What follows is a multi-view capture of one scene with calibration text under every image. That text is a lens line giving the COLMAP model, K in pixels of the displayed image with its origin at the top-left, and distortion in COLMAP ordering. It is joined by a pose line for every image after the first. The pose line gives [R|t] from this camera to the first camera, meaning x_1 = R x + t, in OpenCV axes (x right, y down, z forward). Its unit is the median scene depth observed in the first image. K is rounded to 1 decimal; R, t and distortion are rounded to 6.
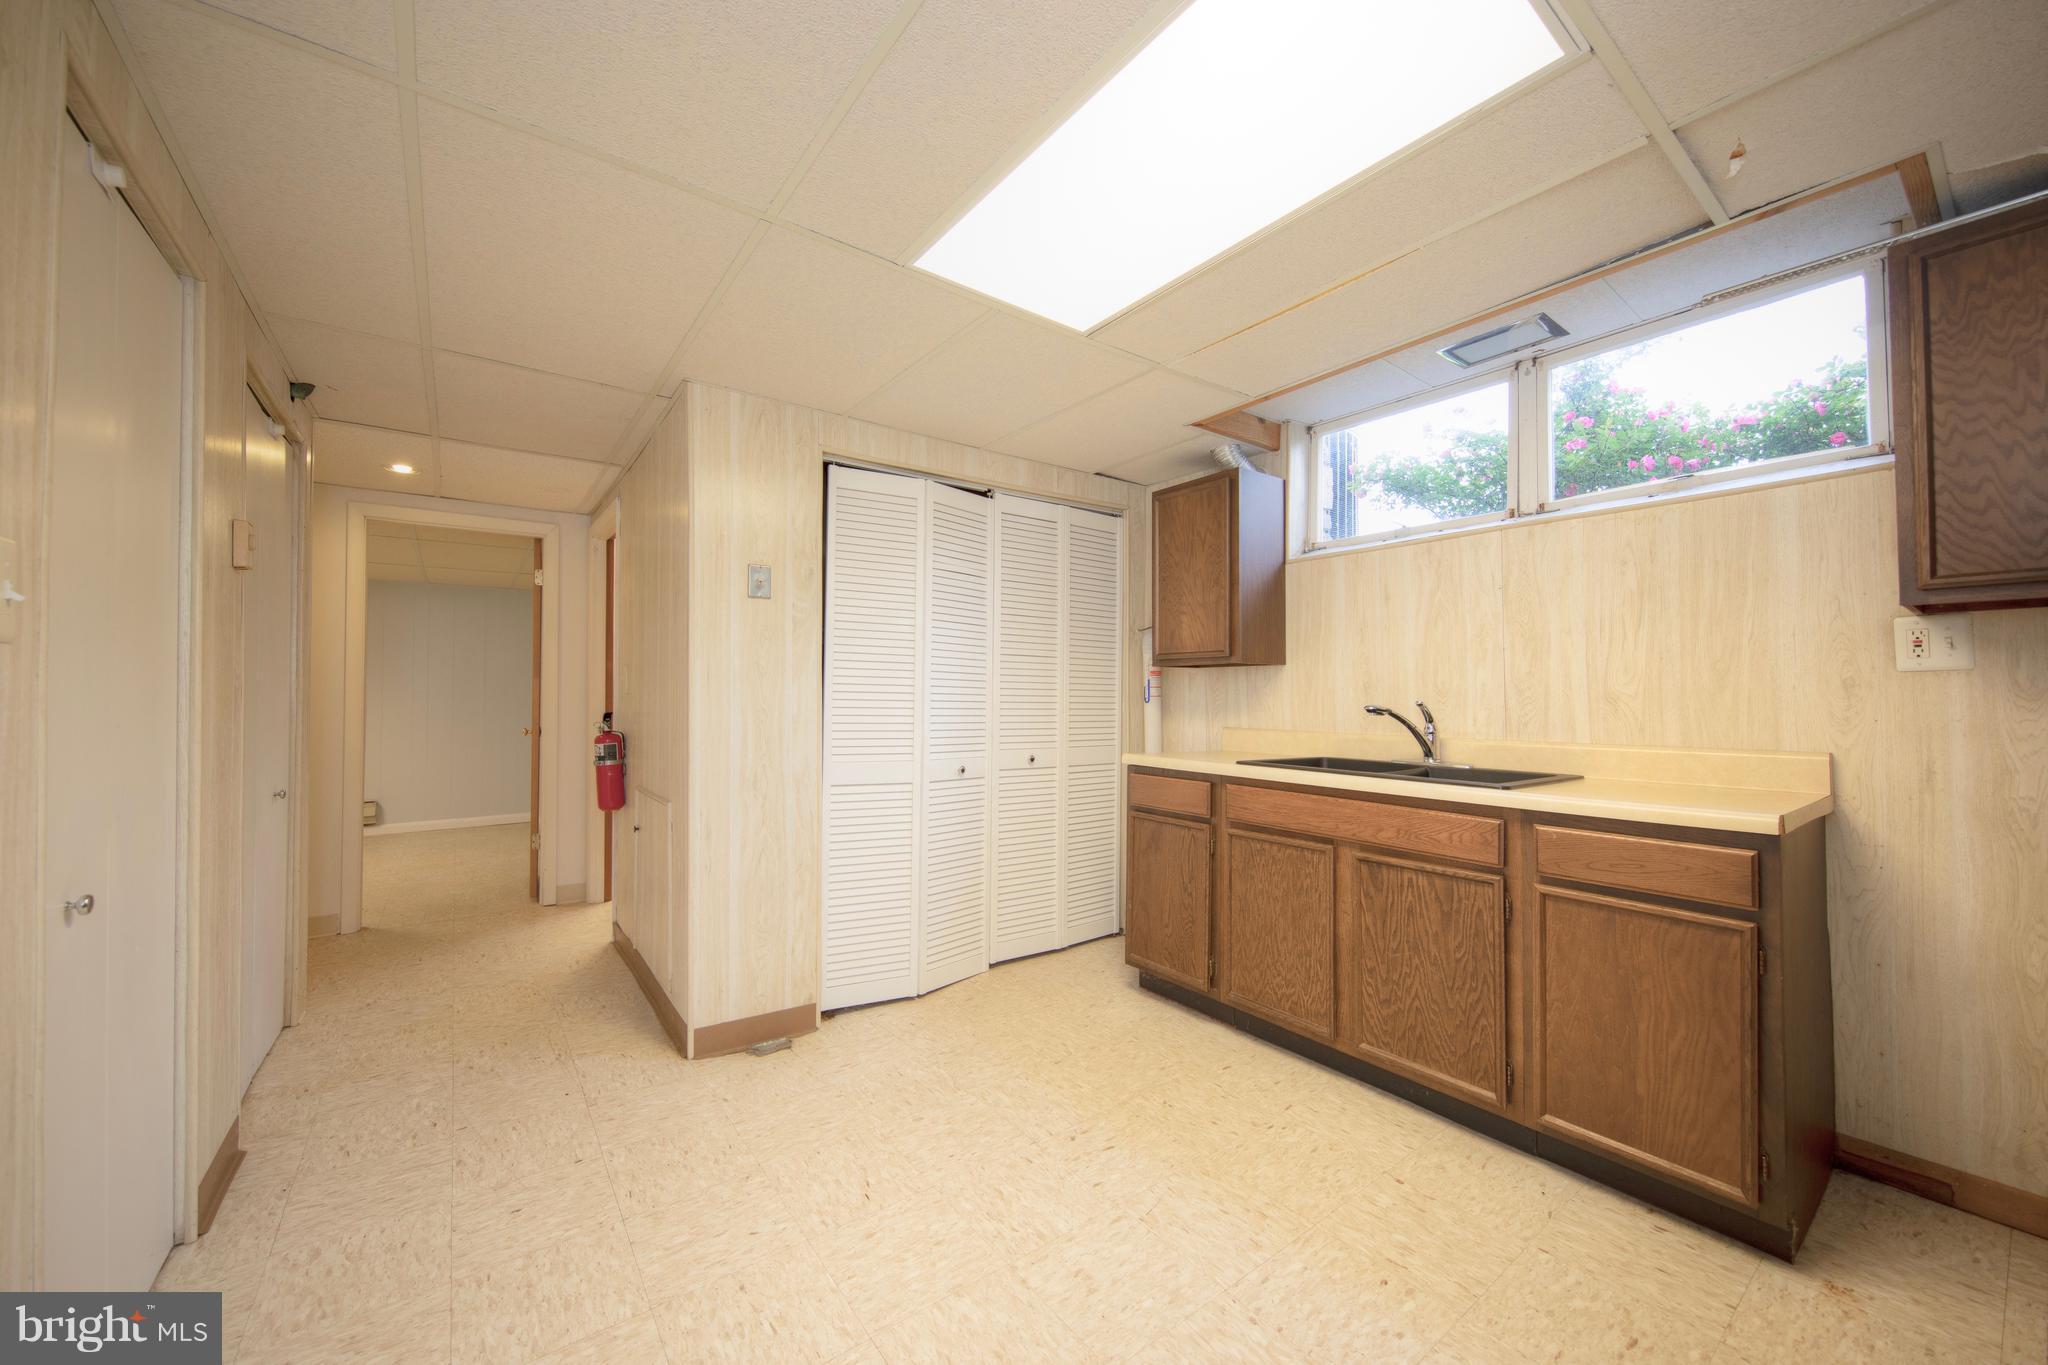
lens RADIAL K [[768.4, 0, 1024.0], [0, 768.4, 682.5], [0, 0, 1]] dist [0.005566, -0.000208]
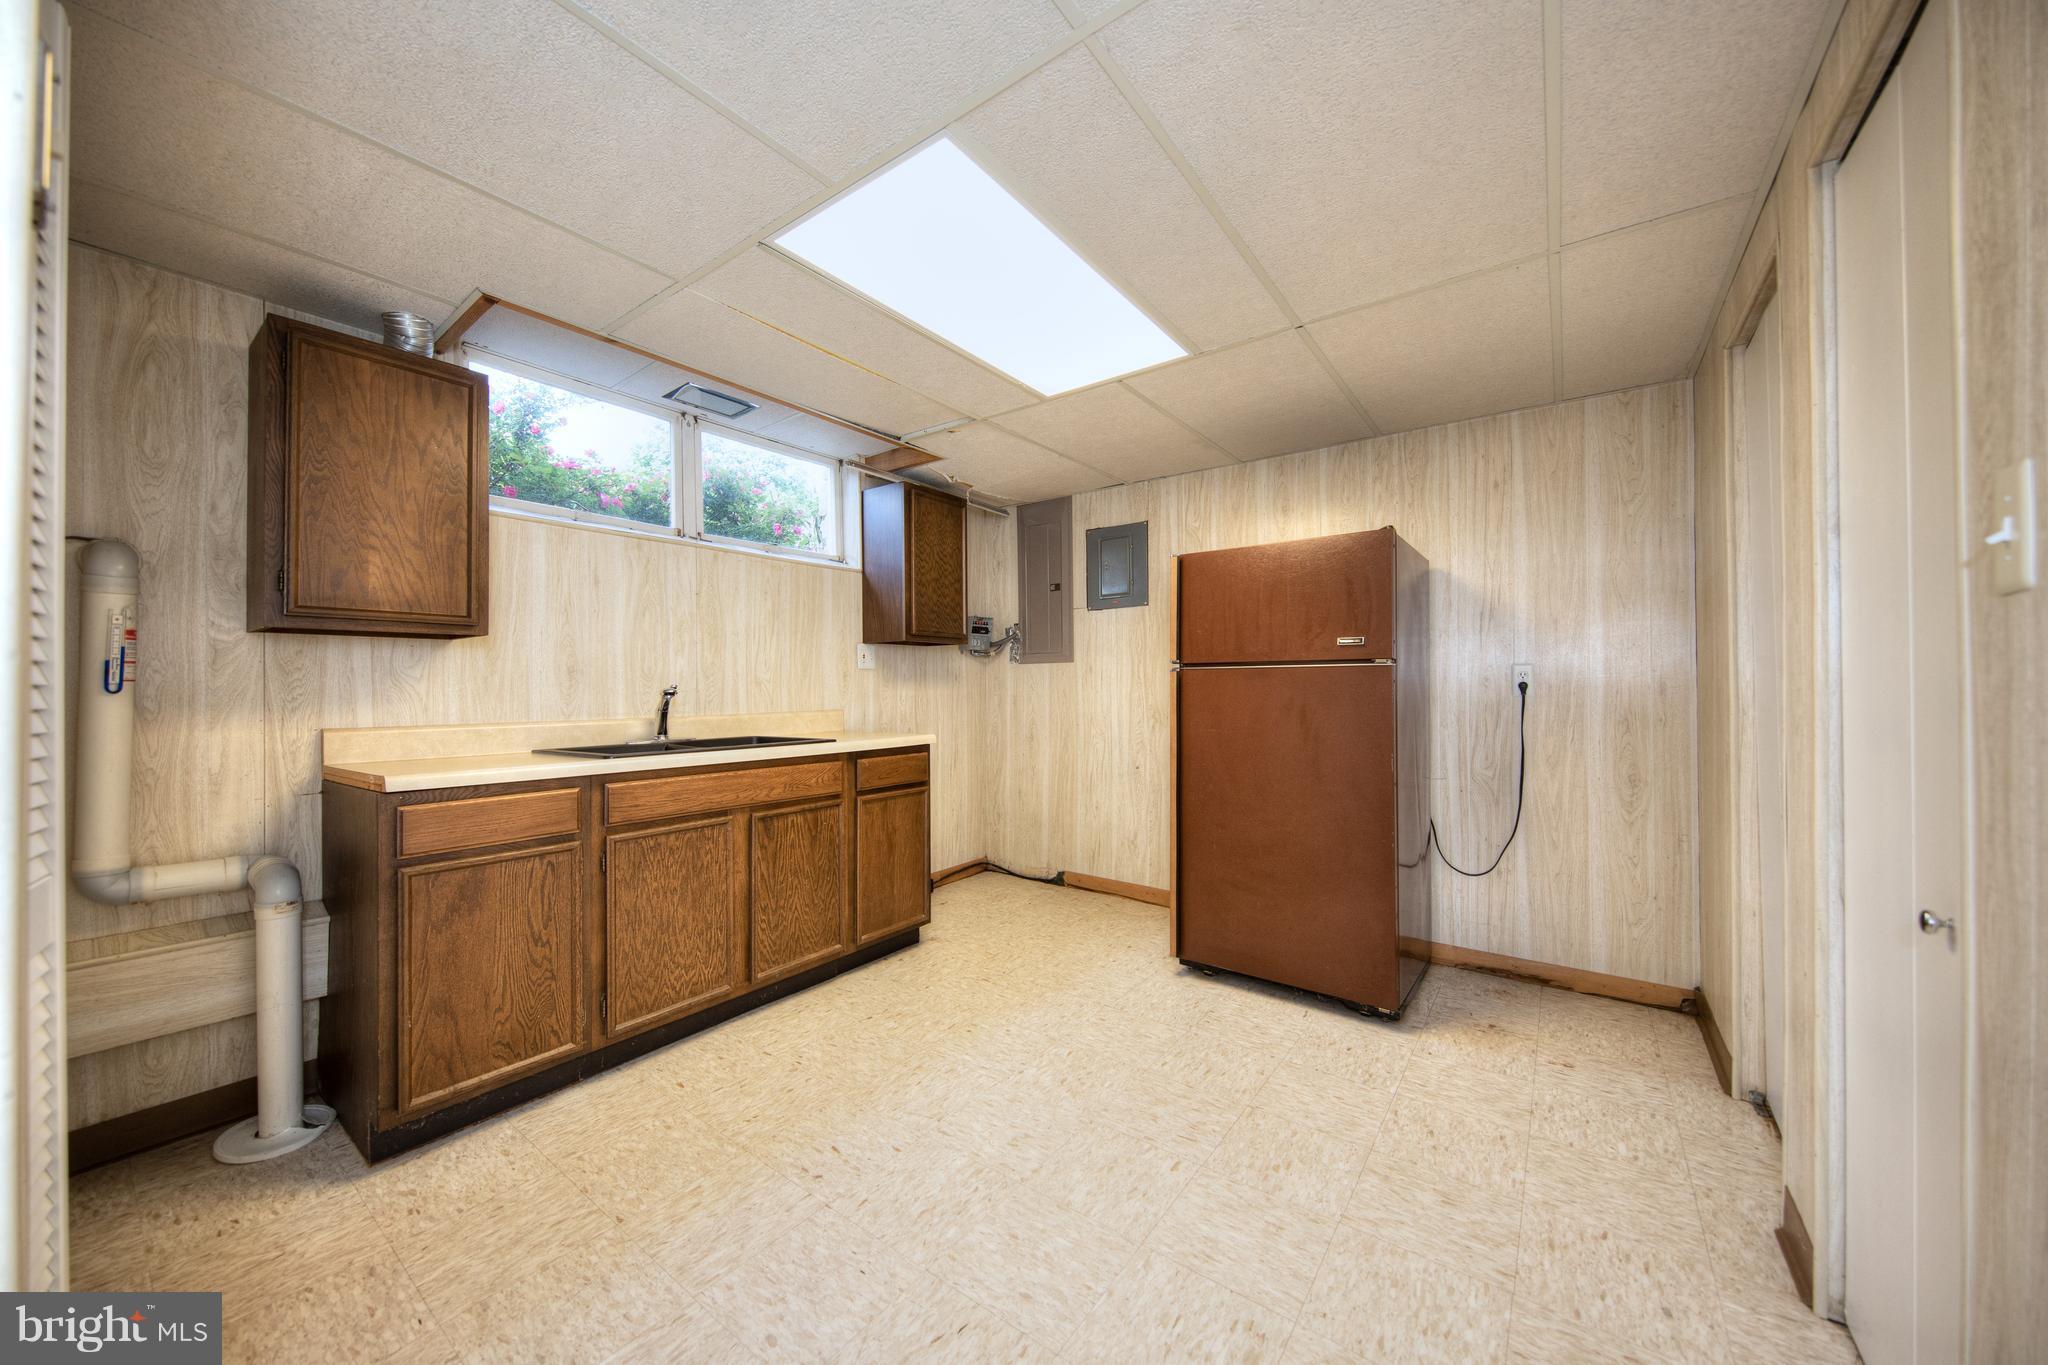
lens RADIAL K [[721.8, 0, 1024.0], [0, 721.8, 682.5], [0, 0, 1]] dist [0.000438, -0.000110]
pose [[-0.290355, 0.003107, 0.956914, -0.720146], [-0.010567, 0.999923, -0.006453, 0.025284], [-0.956861, -0.011985, -0.290299, 0.919435]]
